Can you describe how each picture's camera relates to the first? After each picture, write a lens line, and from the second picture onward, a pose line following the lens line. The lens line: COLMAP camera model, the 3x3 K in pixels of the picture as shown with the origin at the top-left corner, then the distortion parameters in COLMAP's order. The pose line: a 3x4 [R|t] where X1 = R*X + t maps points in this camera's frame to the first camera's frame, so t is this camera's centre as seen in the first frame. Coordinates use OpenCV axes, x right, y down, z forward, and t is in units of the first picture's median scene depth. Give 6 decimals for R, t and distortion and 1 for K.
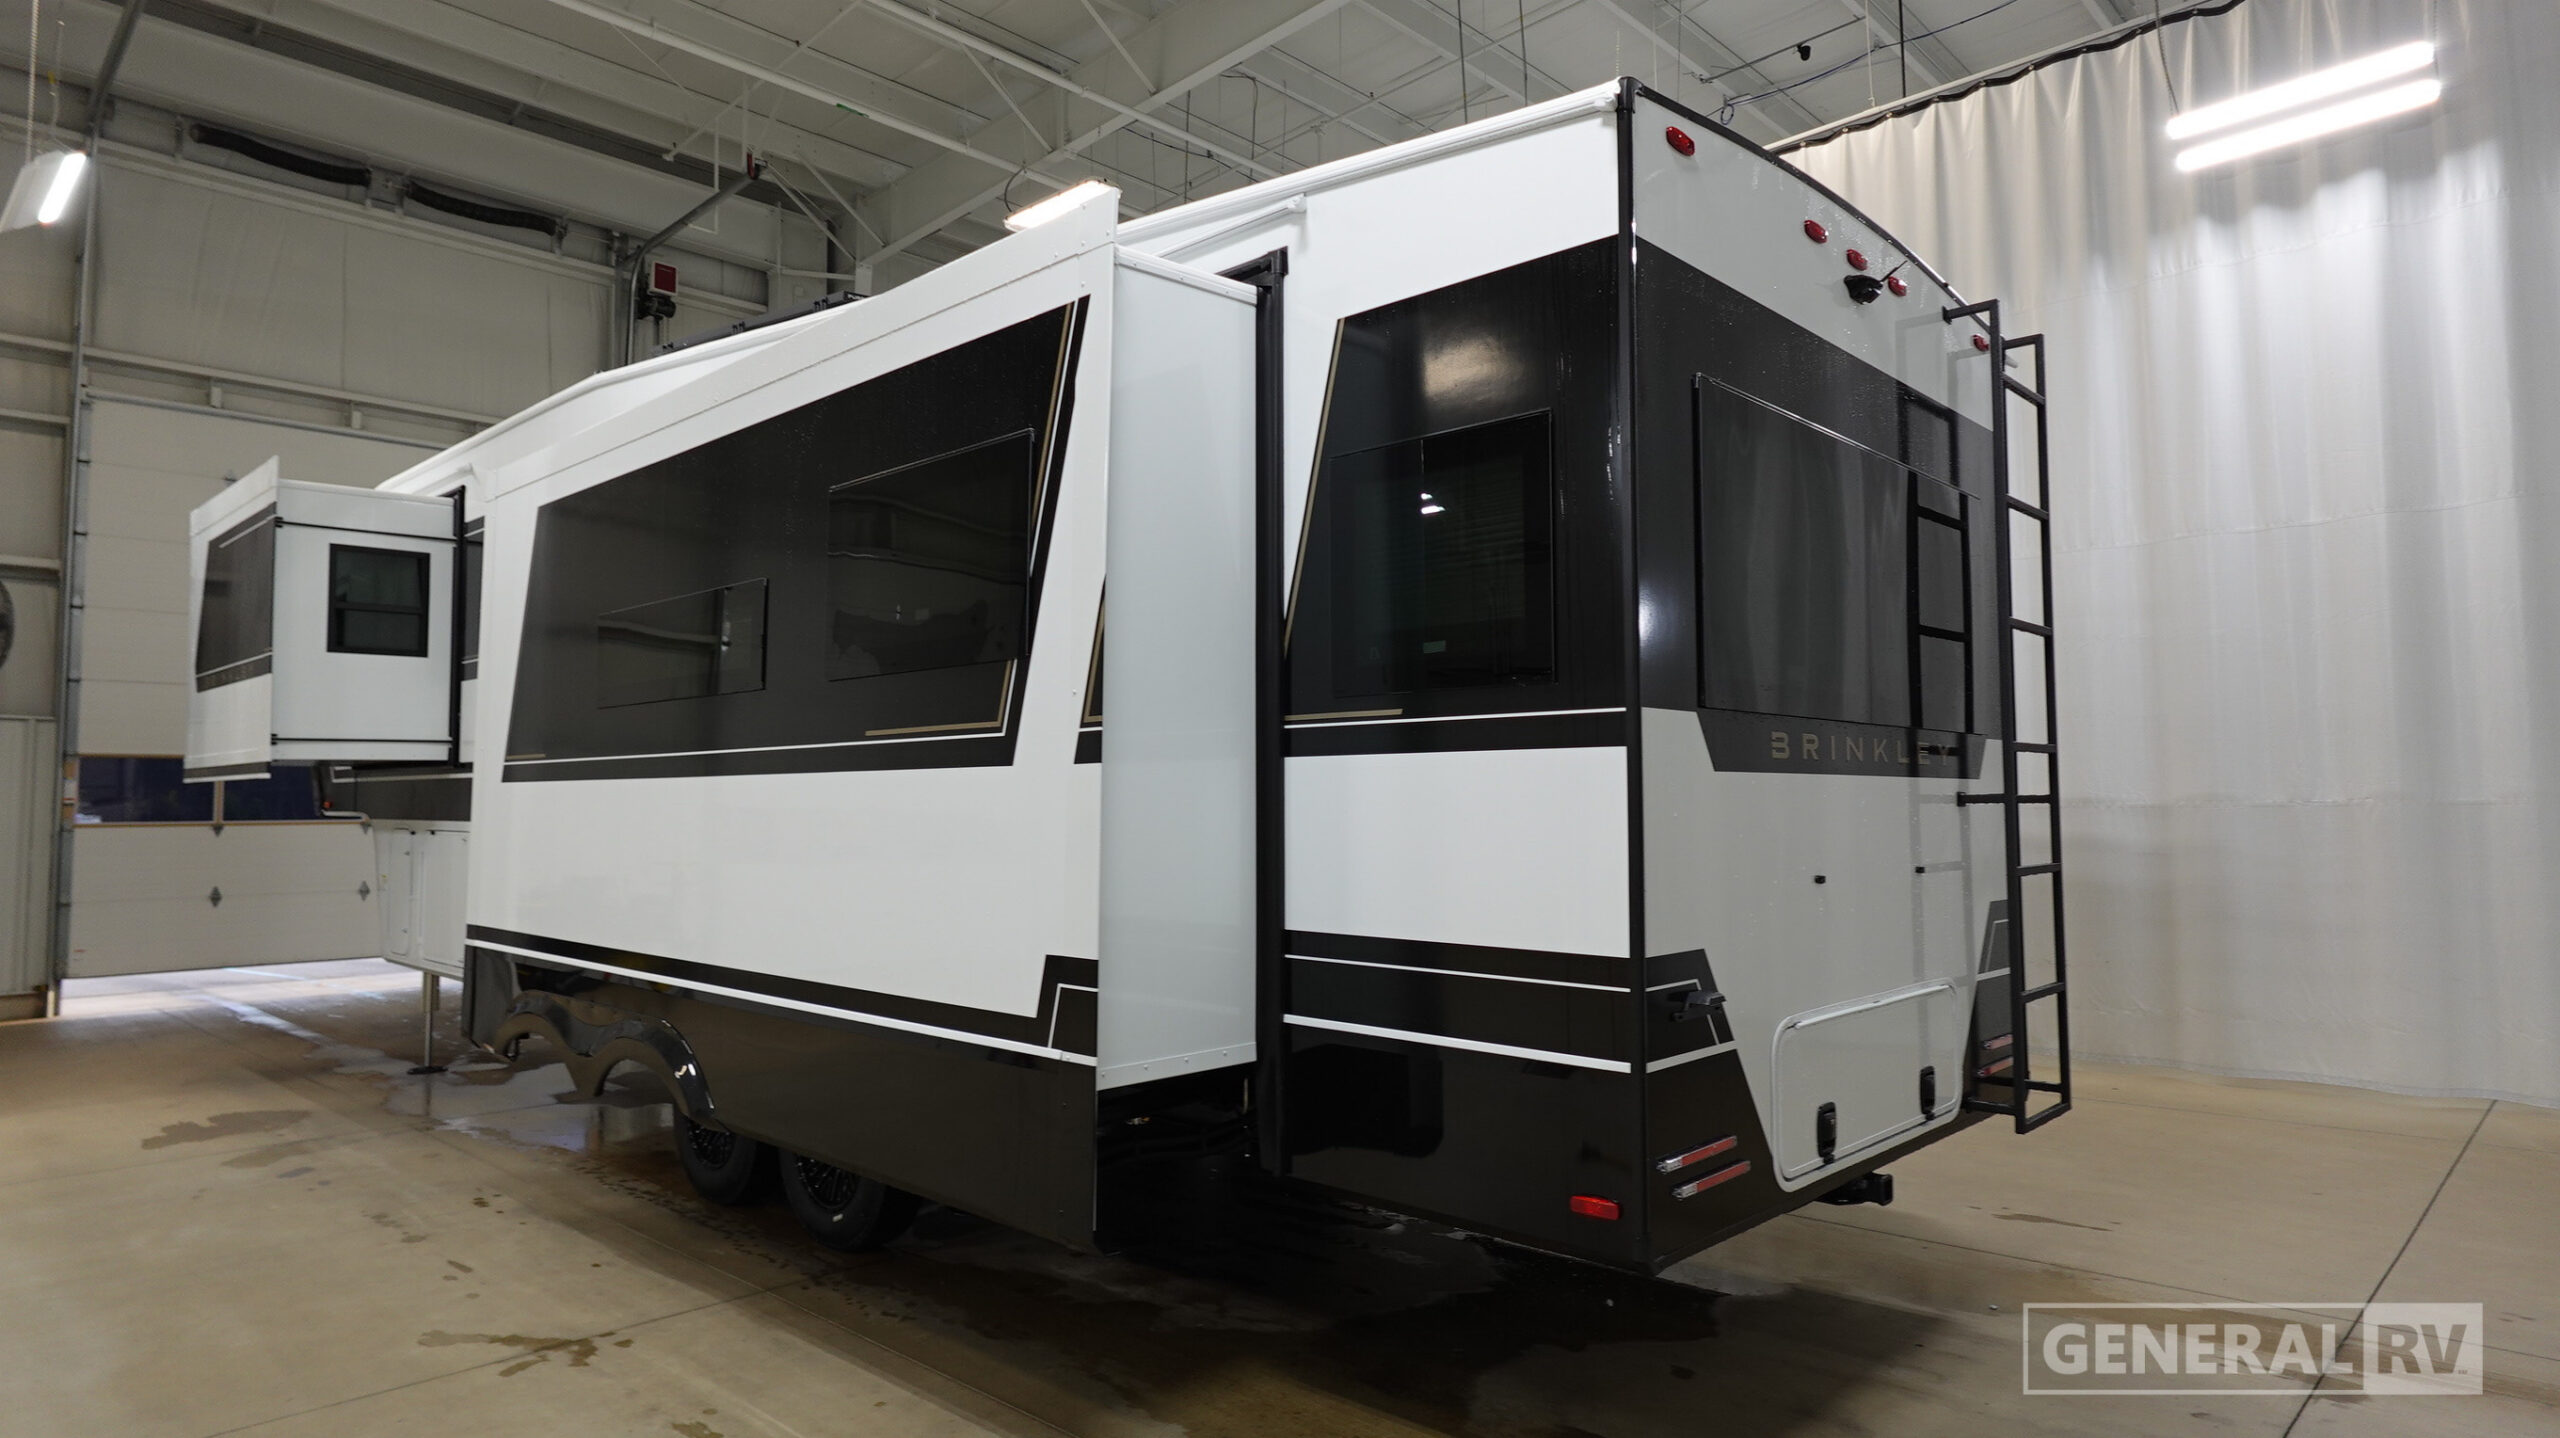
lens RADIAL K [[1449.1, 0, 1283.0], [0, 1449.1, 713.2], [0, 0, 1]] dist [-0.003123, 0.001960]
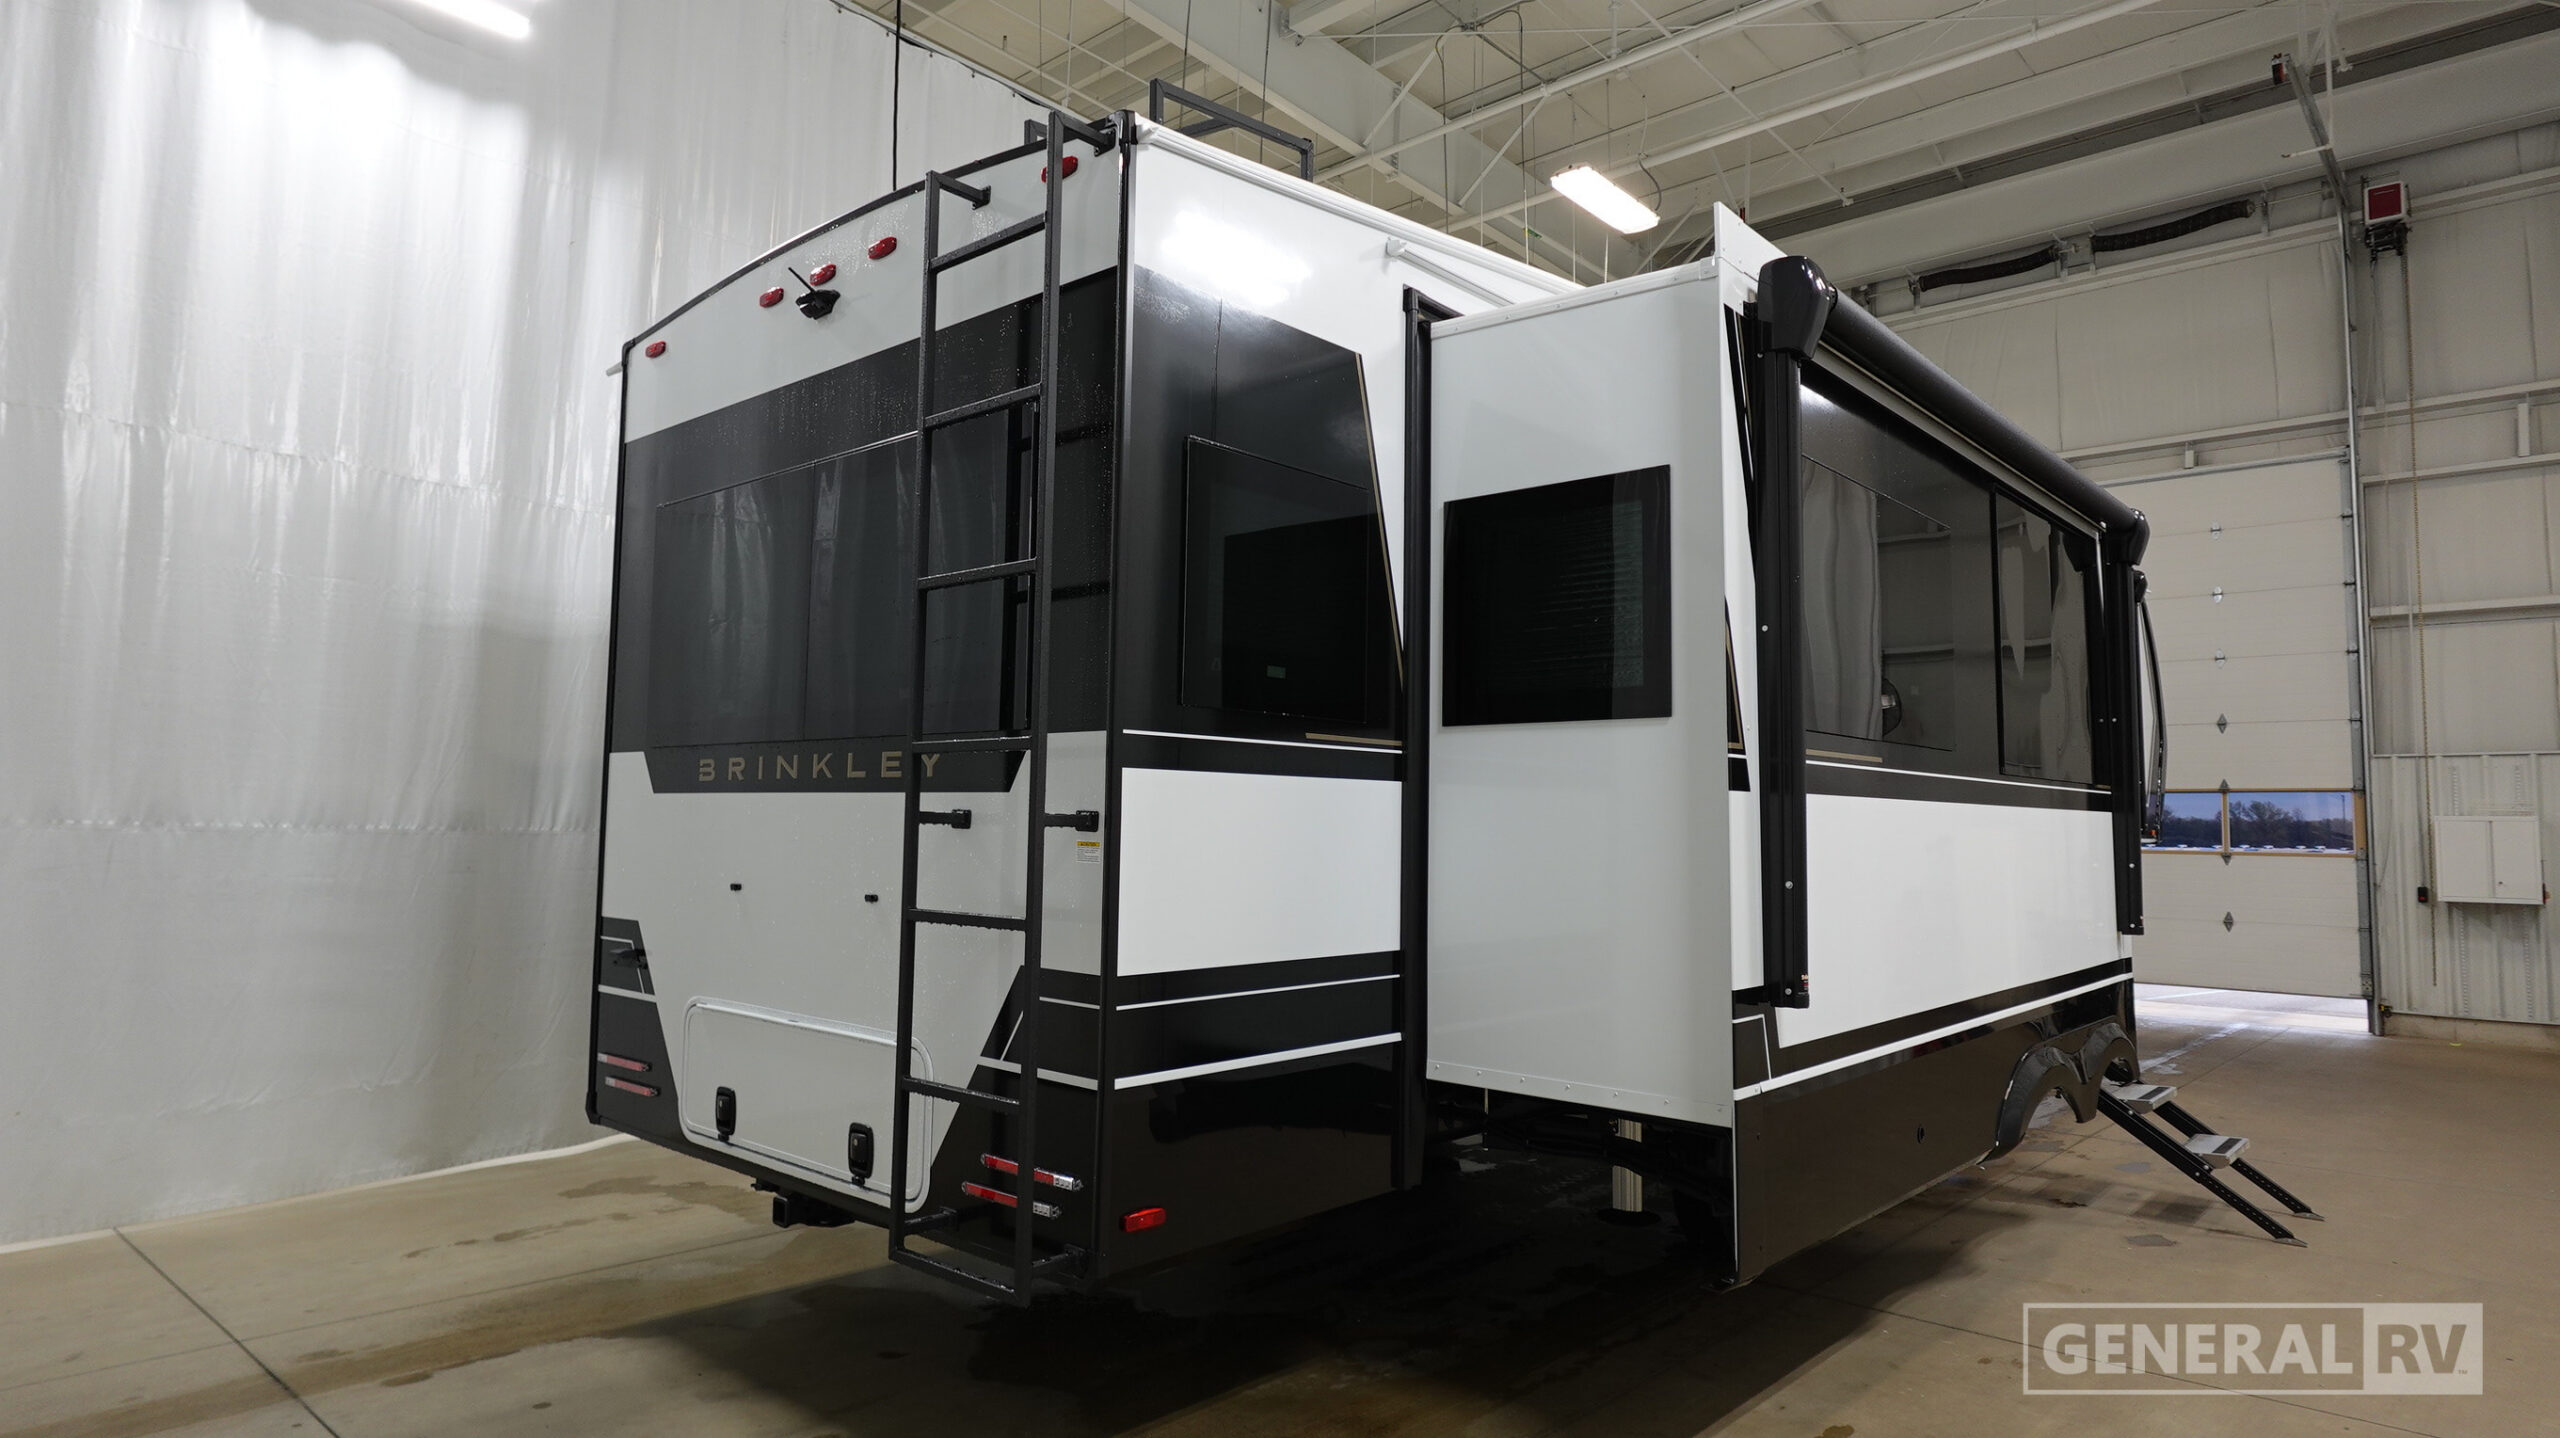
lens RADIAL K [[1449.1, 0, 1287.4], [0, 1449.1, 719.4], [0, 0, 1]] dist [-0.003123, 0.001960]
pose [[0.025647, -0.066780, -0.997438, 0.436025], [0.047249, 0.996732, -0.065518, 0.022883], [0.998554, -0.045447, 0.028719, 0.405537]]
